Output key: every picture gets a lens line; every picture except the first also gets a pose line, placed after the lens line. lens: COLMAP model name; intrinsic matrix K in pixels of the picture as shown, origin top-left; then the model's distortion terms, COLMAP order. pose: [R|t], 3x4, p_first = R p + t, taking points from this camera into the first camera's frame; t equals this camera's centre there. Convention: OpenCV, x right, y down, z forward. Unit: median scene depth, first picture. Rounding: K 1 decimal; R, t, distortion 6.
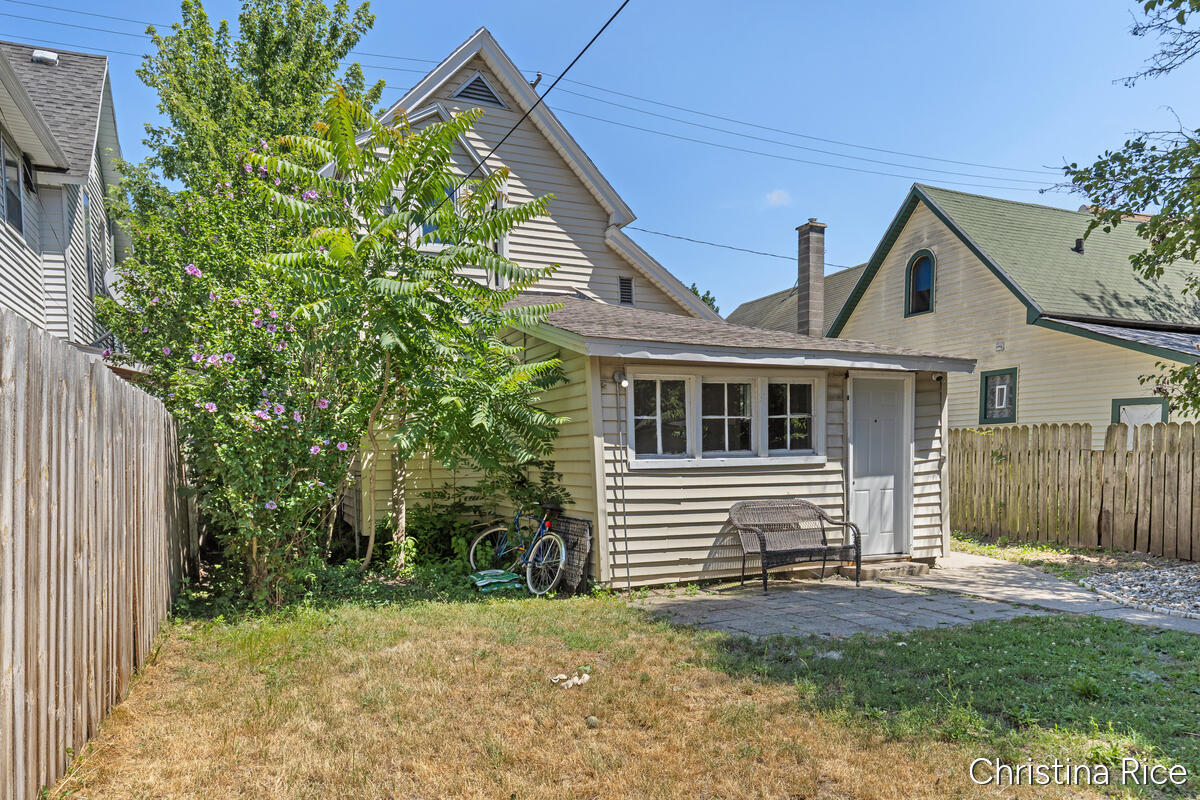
lens RADIAL K [[810.8, 0, 600.0], [0, 810.8, 400.0], [0, 0, 1]] dist [0.021500, -0.001340]
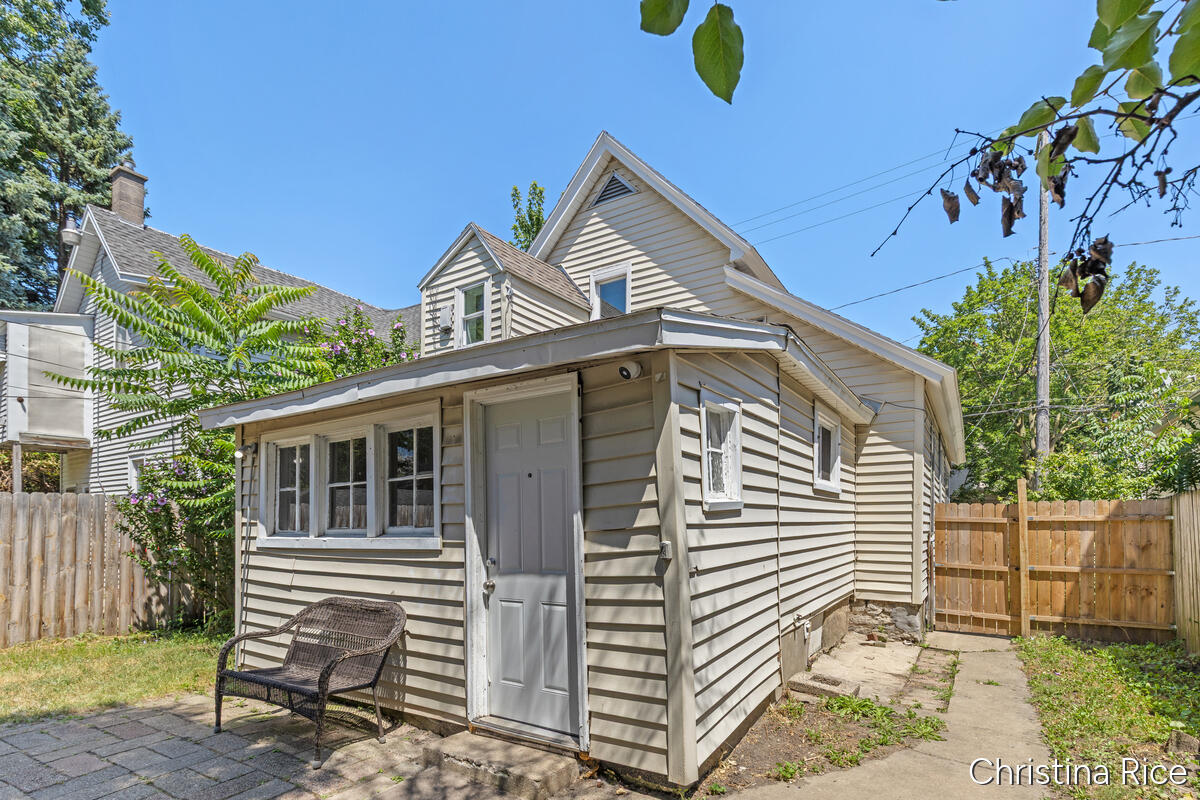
lens RADIAL K [[580.9, 0, 600.7], [0, 580.9, 468.1], [0, 0, 1]] dist [0.000376, 0.000093]
pose [[0.560406, -0.071035, -0.825166, 0.706820], [0.054168, 0.997326, -0.049068, 0.043852], [0.826445, -0.017199, 0.562755, 0.846087]]
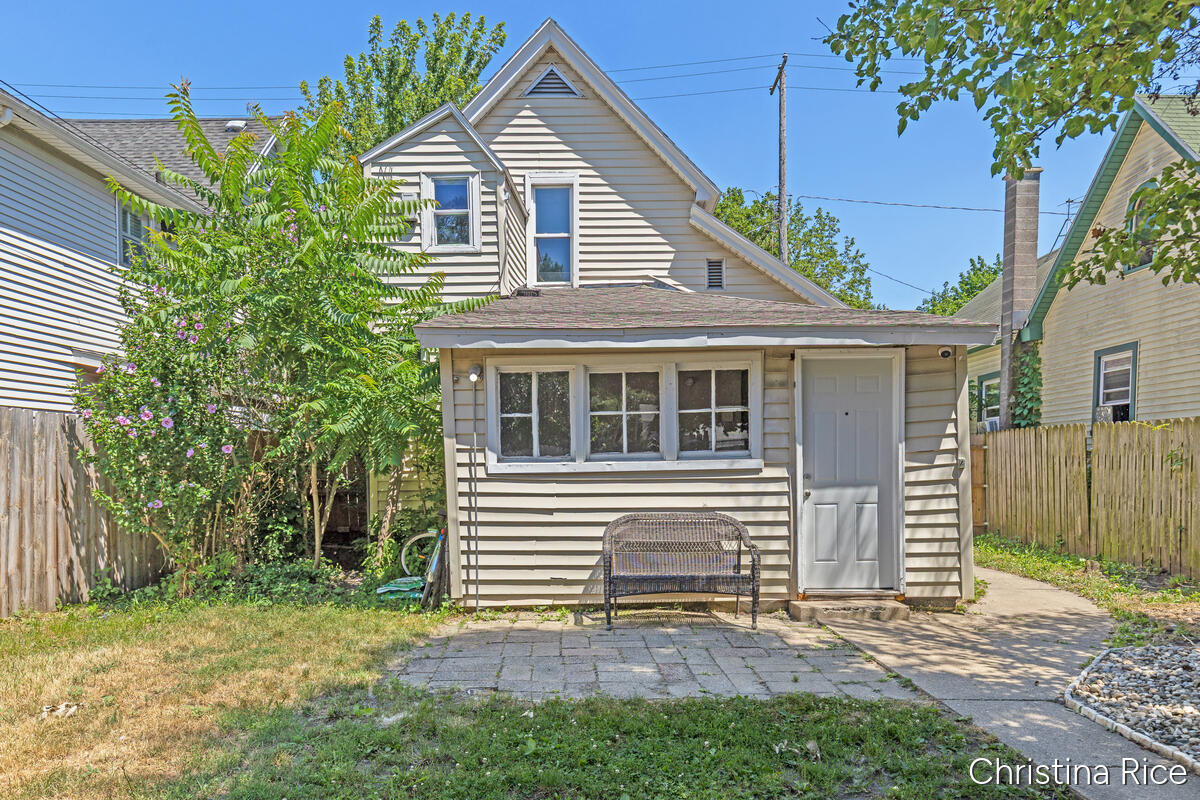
lens RADIAL K [[799.9, 0, 600.0], [0, 799.9, 400.0], [0, 0, 1]] dist [0.020637, -0.000280]
pose [[0.910014, -0.027050, -0.413695, 0.455063], [0.026617, 0.999623, -0.006810, 0.012244], [0.413723, -0.004814, 0.910390, 0.223576]]
